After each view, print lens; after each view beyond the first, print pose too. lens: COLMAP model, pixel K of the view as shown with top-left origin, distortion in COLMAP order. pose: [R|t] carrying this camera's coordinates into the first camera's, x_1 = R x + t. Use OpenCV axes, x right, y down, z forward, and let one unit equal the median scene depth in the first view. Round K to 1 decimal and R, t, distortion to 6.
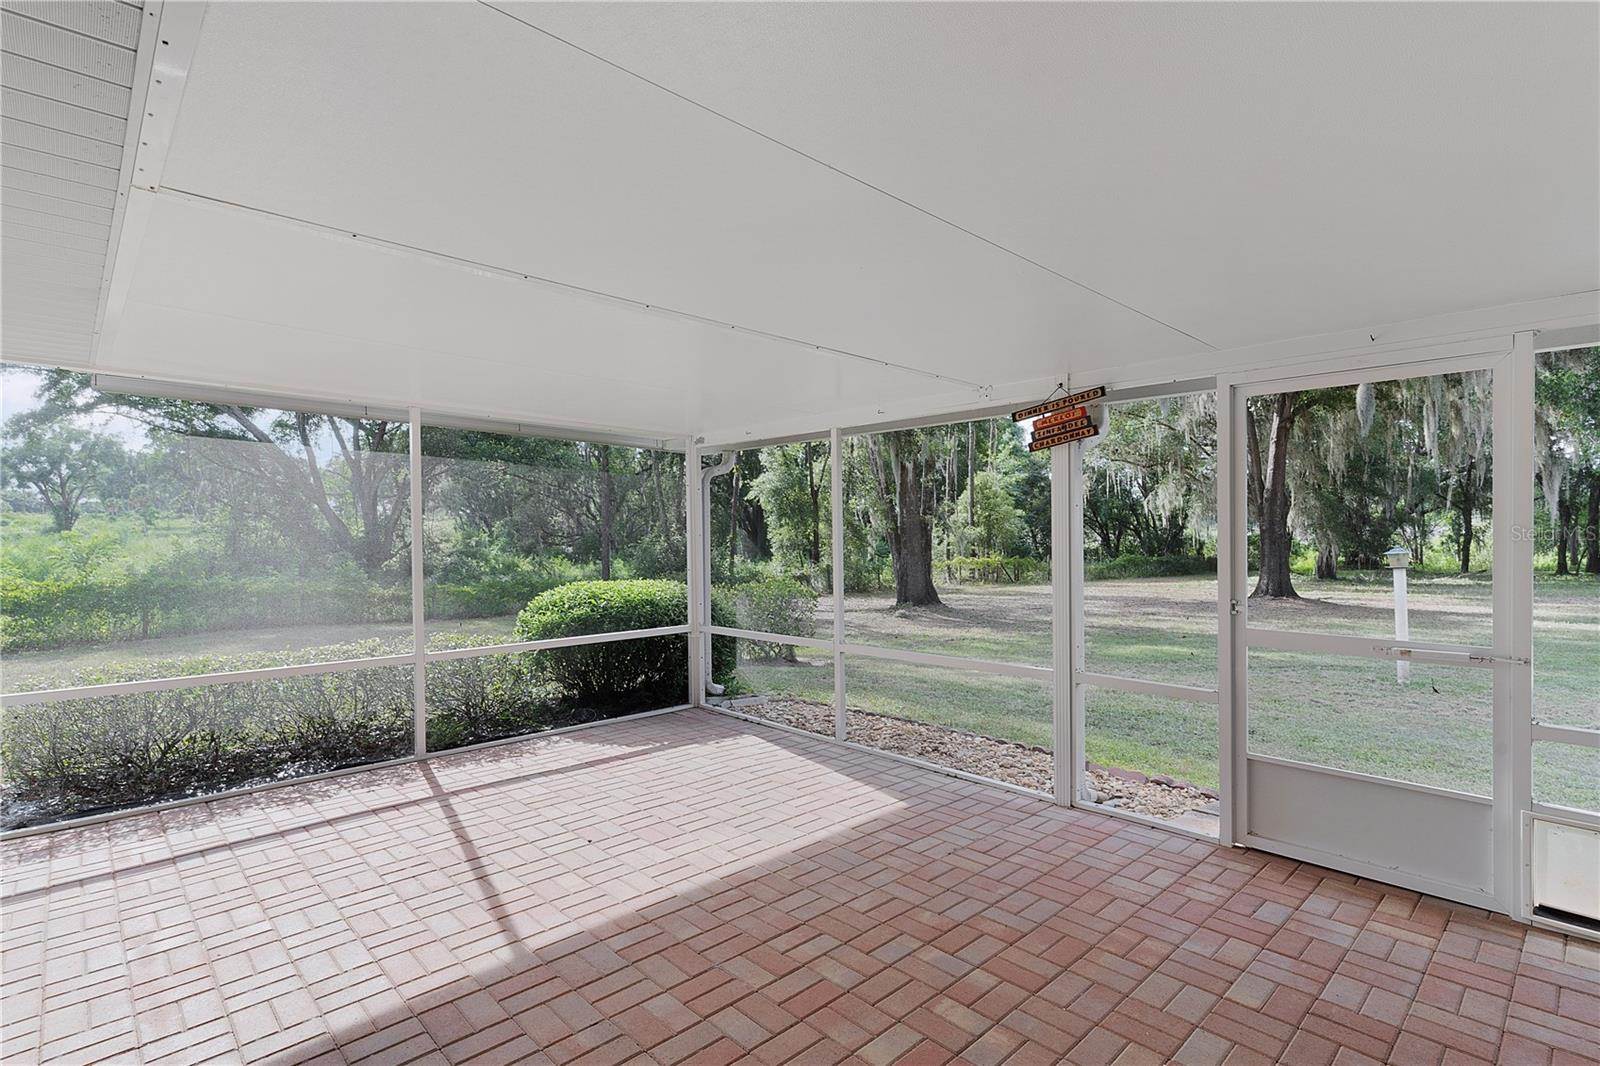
lens RADIAL K [[776.6, 0, 796.8], [0, 776.6, 531.1], [0, 0, 1]] dist [0.000875, 0.000477]
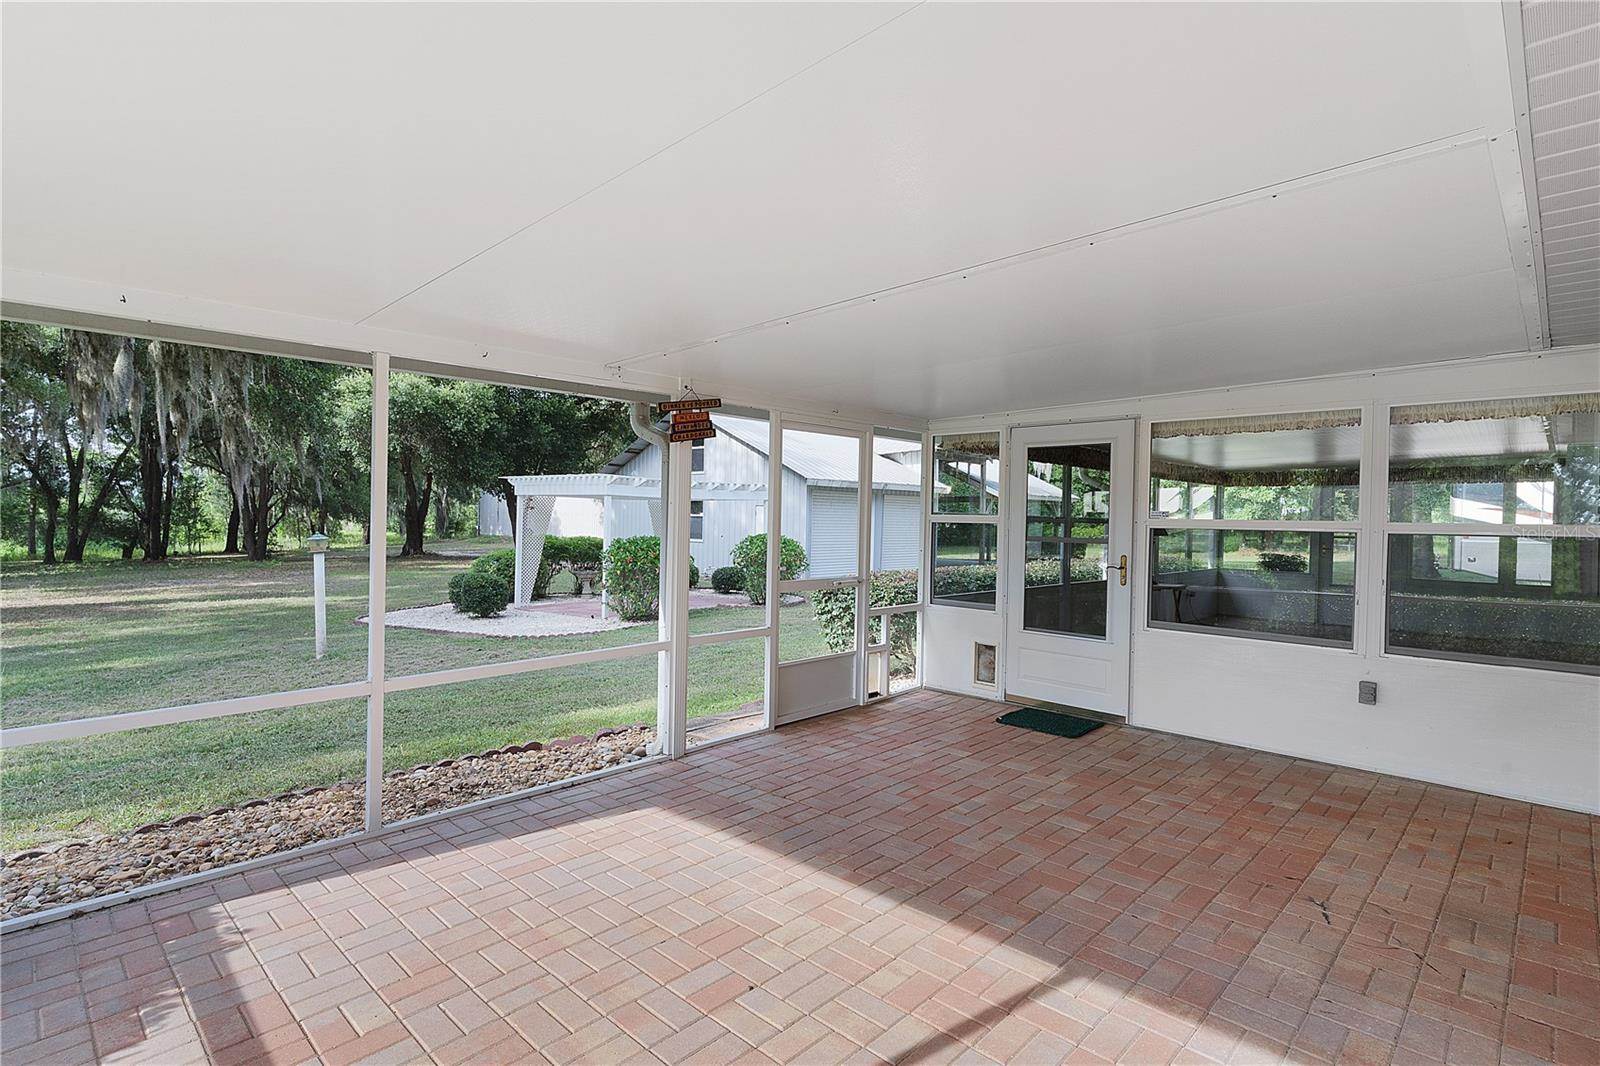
lens RADIAL K [[776.6, 0, 801.6], [0, 776.6, 530.5], [0, 0, 1]] dist [0.000875, 0.000477]
pose [[-0.039956, -0.005760, 0.999185, -0.766994], [-0.006121, 0.999966, 0.005520, 0.013409], [-0.999183, -0.005895, -0.039990, 0.832396]]
